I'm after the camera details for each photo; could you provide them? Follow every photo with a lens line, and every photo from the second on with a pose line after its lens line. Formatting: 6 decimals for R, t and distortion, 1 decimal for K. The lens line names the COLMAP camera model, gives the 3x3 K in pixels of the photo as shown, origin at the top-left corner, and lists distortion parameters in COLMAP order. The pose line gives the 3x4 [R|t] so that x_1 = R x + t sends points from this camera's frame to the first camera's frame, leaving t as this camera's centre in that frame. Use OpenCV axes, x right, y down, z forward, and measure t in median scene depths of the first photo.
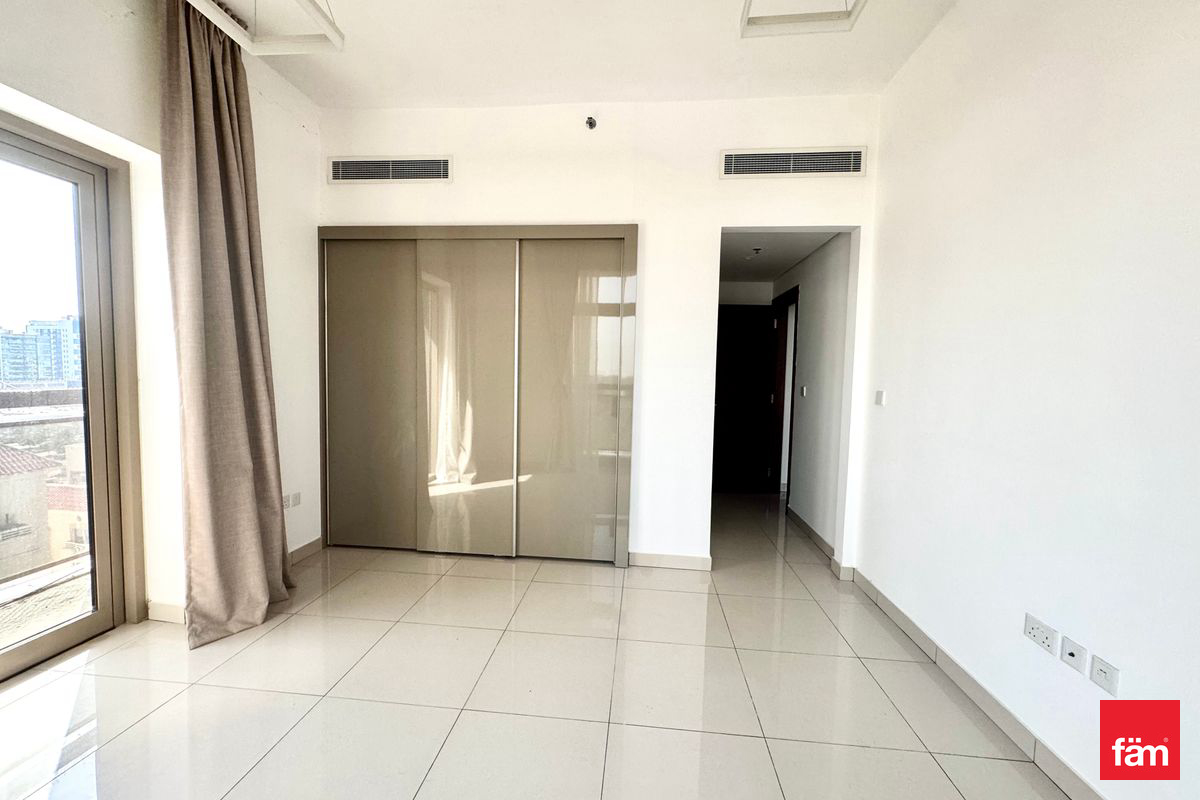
lens RADIAL K [[476.2, 0, 600.4], [0, 476.2, 401.8], [0, 0, 1]] dist [-0.001410, 0.000390]
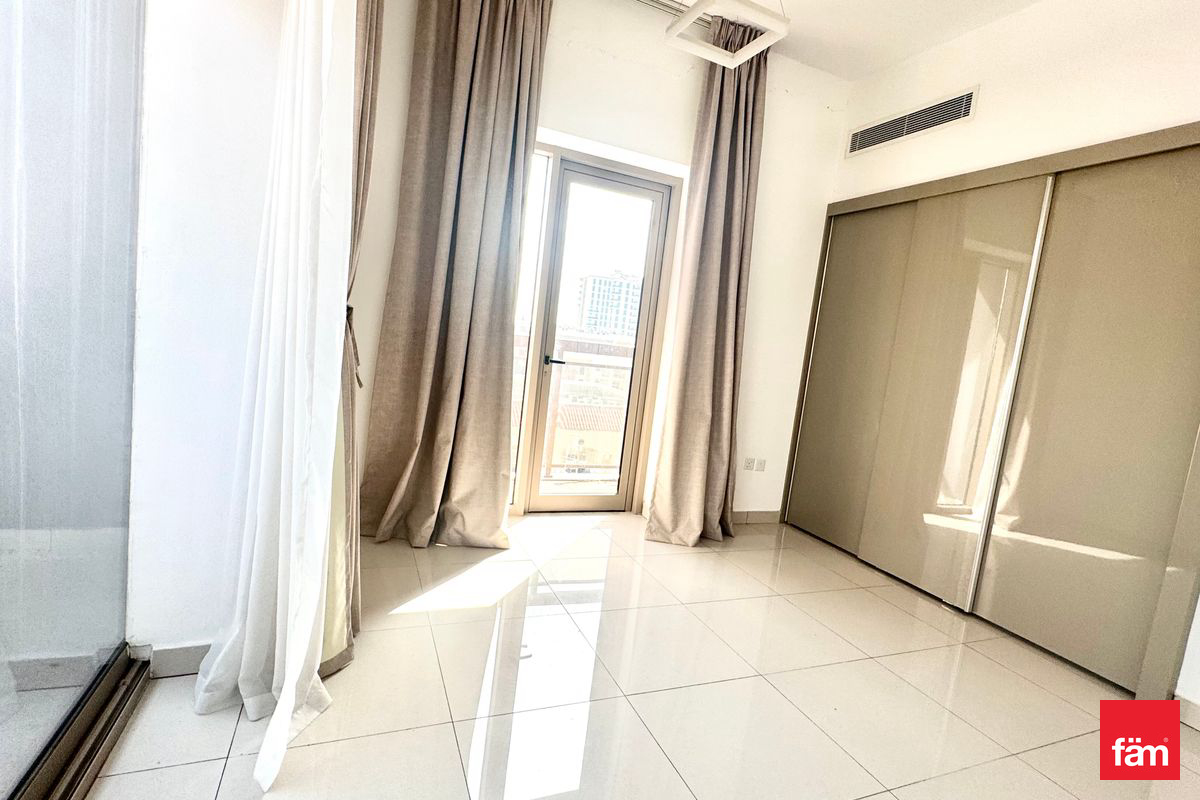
lens RADIAL K [[573.9, 0, 607.8], [0, 573.9, 402.6], [0, 0, 1]] dist [0.003242, -0.000255]
pose [[0.480183, 0.130607, -0.867390, 0.361100], [-0.159366, 0.985385, 0.060150, 0.054645], [0.862570, 0.109349, 0.493980, 0.066671]]
